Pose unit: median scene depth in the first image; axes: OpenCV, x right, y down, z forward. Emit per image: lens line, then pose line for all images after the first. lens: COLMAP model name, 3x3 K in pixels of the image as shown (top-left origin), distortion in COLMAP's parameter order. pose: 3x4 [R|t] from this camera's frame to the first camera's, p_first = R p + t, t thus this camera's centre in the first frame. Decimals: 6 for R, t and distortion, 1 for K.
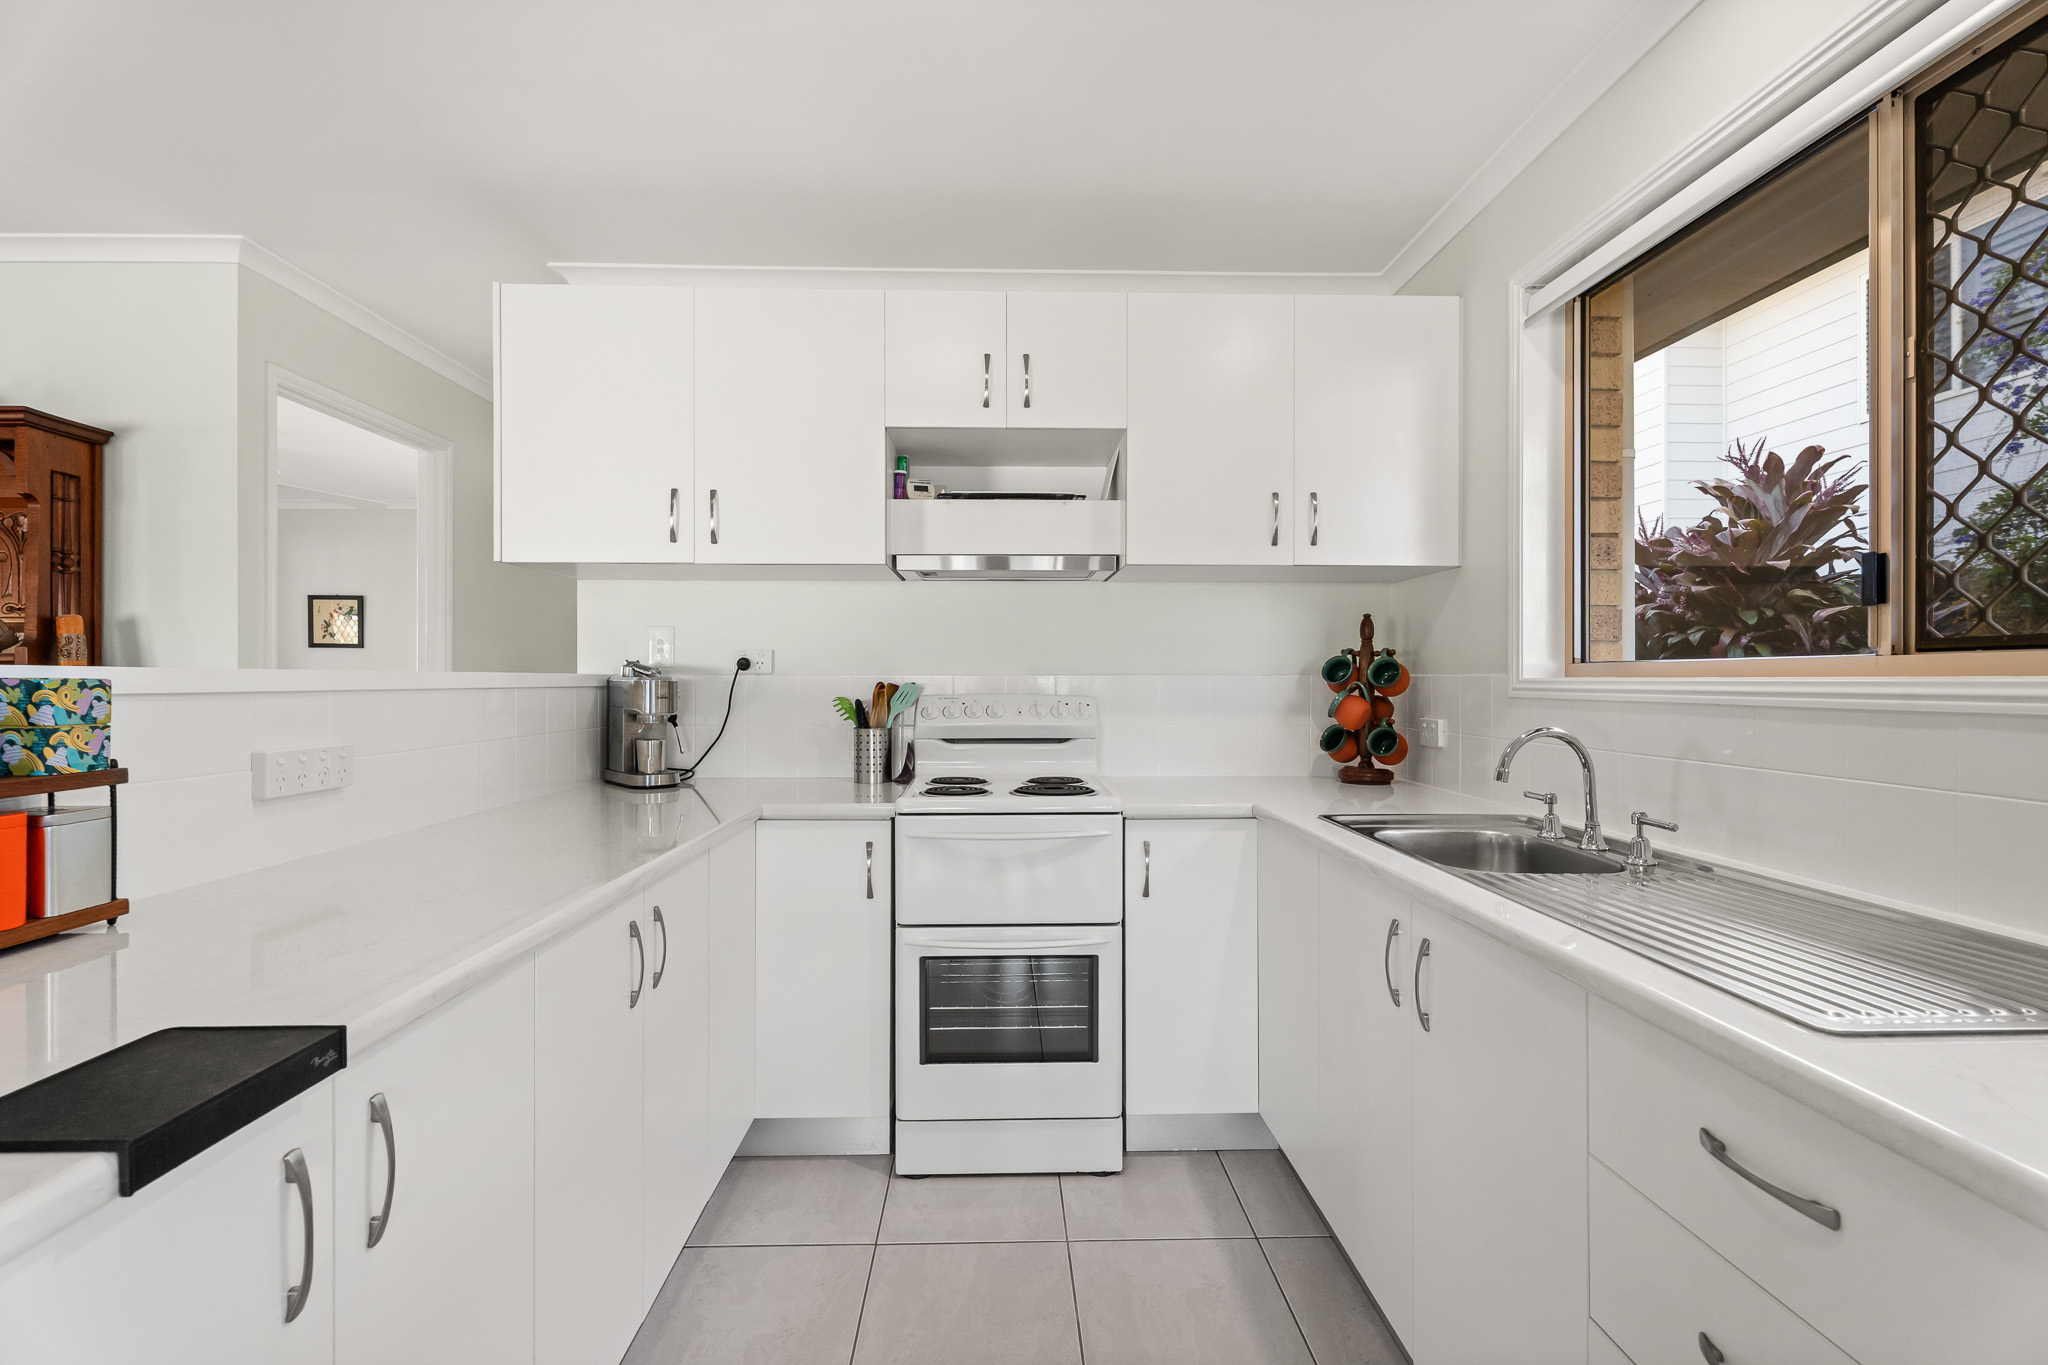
lens RADIAL K [[912.6, 0, 1024.0], [0, 912.6, 682.5], [0, 0, 1]] dist [0.004405, 0.000382]
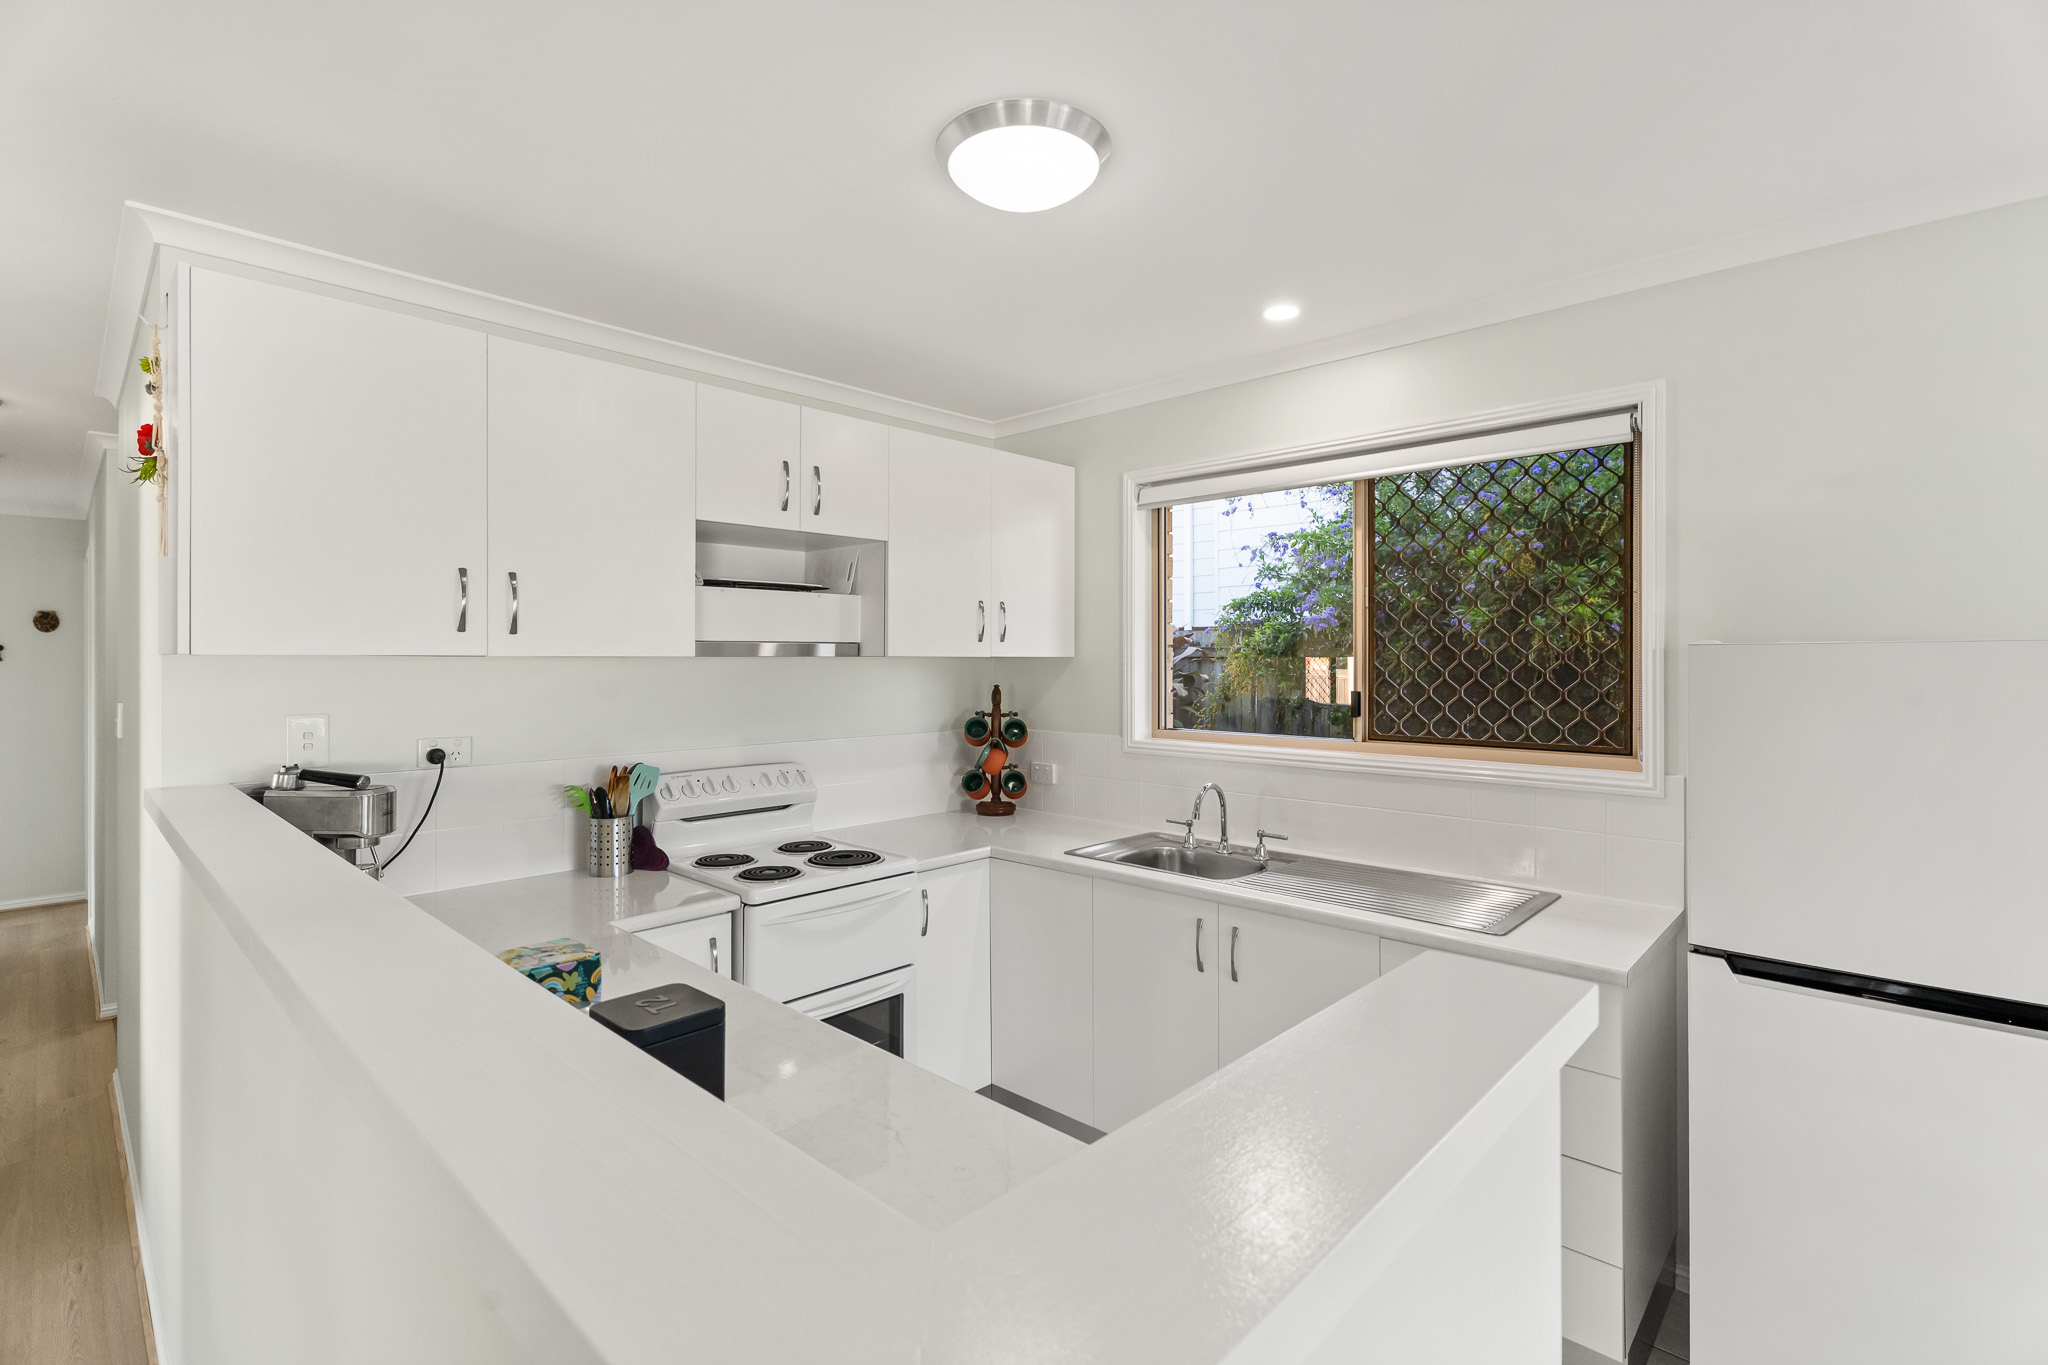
lens RADIAL K [[917.7, 0, 1013.4], [0, 917.7, 660.1], [0, 0, 1]] dist [-0.001042, -0.000108]
pose [[0.719106, -0.000310, 0.694900, -0.583248], [0.003751, 0.999987, -0.003436, -0.117992], [-0.694890, 0.005077, 0.719098, 0.037453]]
